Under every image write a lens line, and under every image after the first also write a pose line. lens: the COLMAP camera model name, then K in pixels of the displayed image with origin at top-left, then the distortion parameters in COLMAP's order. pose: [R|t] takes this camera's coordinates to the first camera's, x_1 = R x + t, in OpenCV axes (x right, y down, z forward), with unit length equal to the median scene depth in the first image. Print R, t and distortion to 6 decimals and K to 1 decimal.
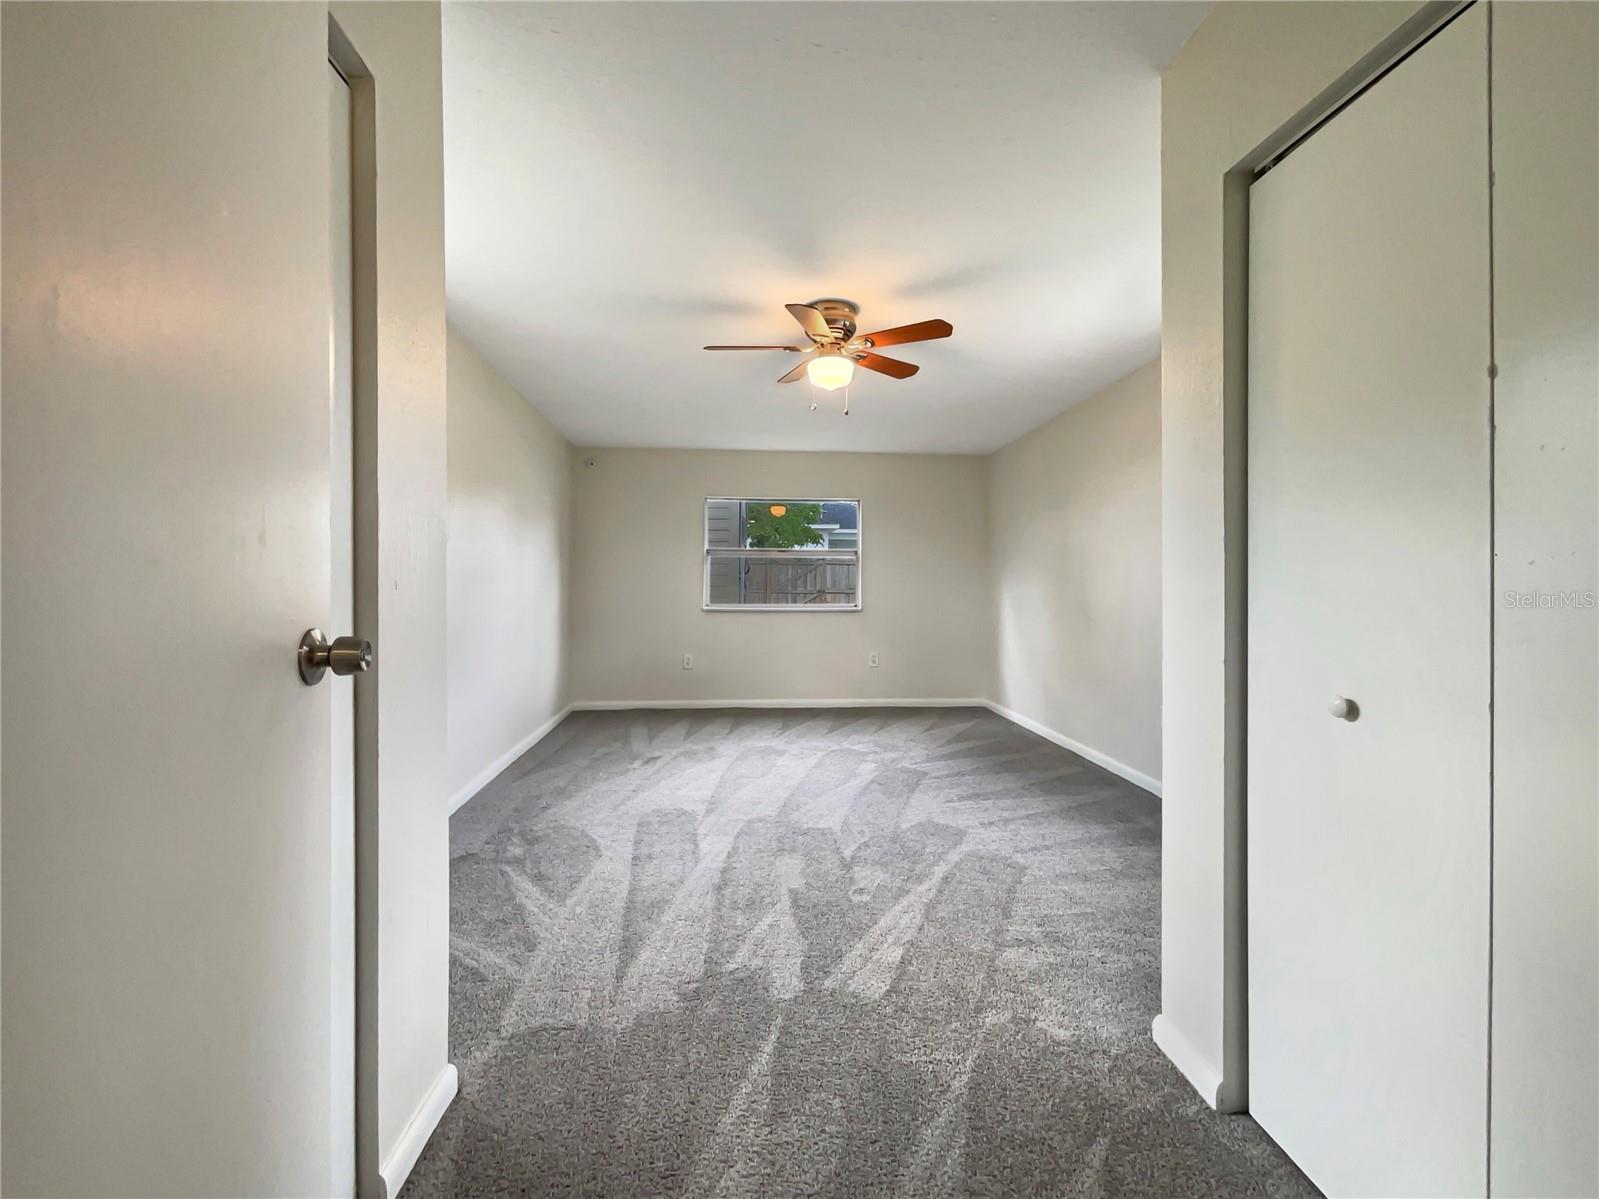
lens RADIAL K [[655.2, 0, 799.2], [0, 655.2, 585.4], [0, 0, 1]] dist [-0.003795, 0.000715]
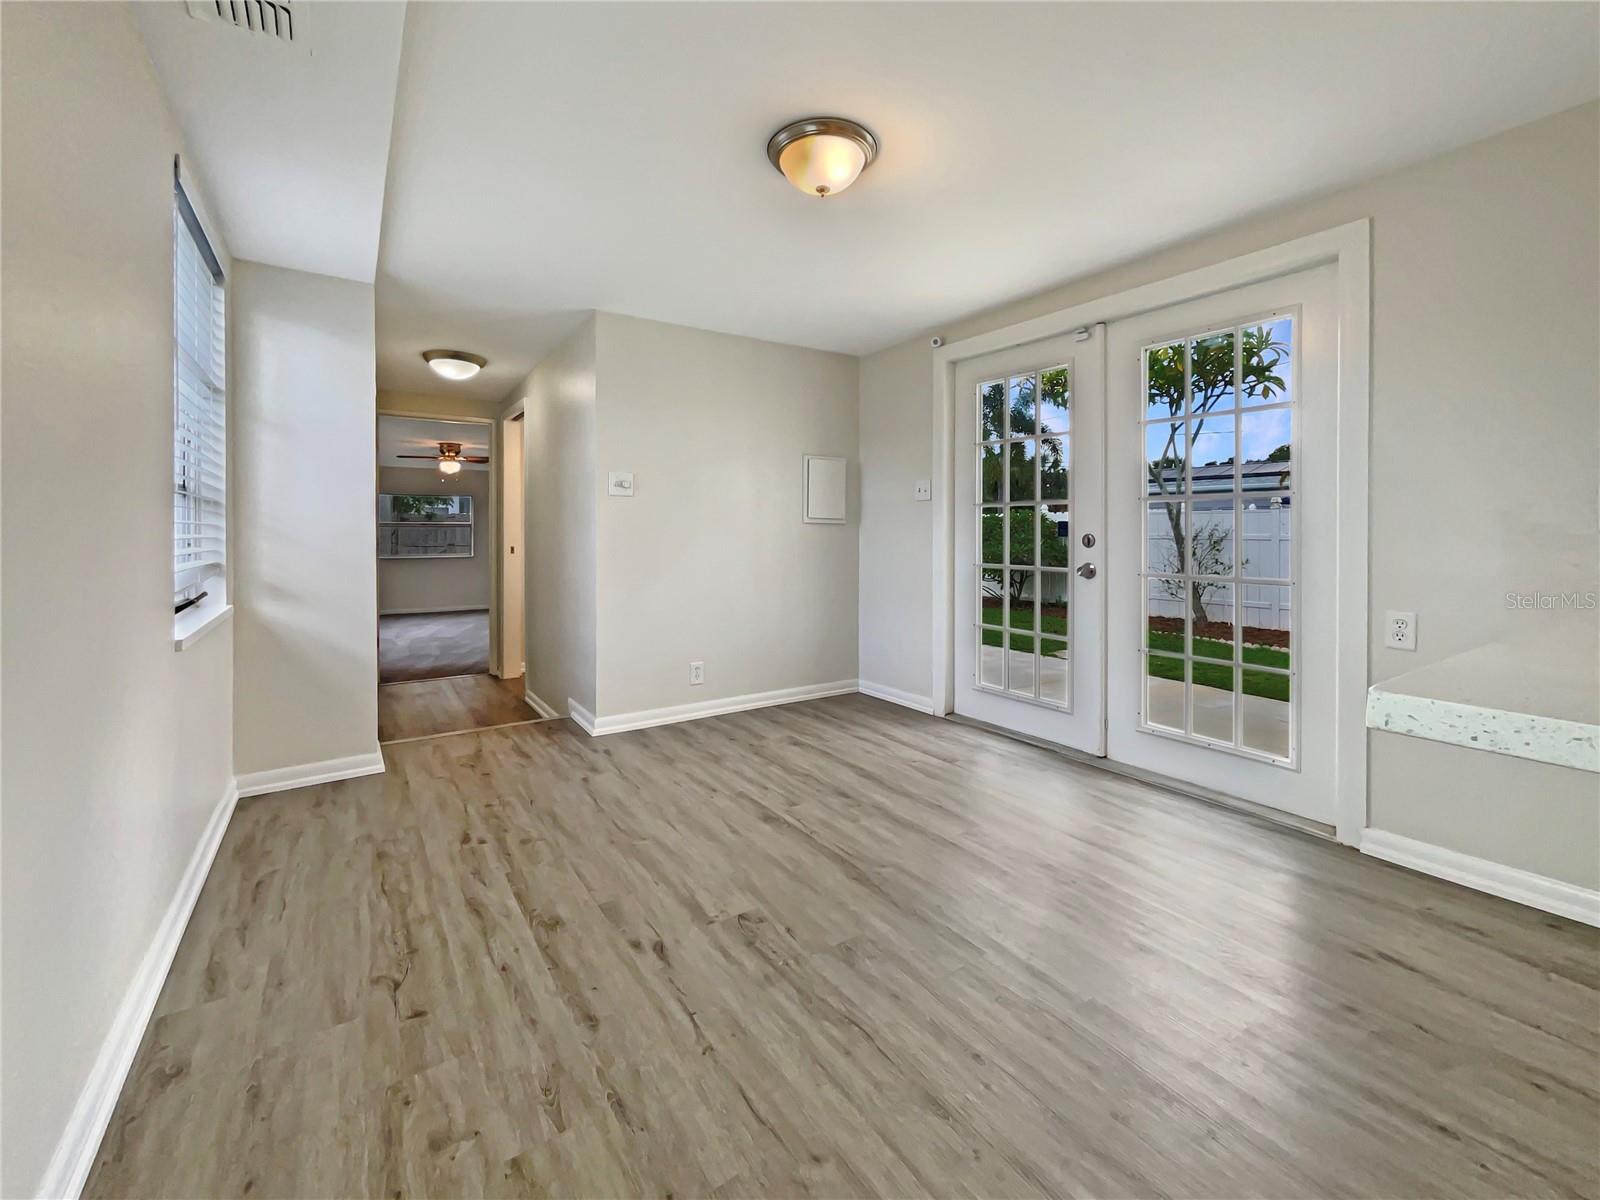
lens RADIAL K [[655.6, 0, 783.5], [0, 655.6, 538.3], [0, 0, 1]] dist [-0.003795, 0.000715]
pose [[0.877663, -0.004012, 0.479261, -0.039994], [0.002235, 0.999988, 0.004277, -0.037411], [-0.479272, -0.002683, 0.877662, -1.900760]]
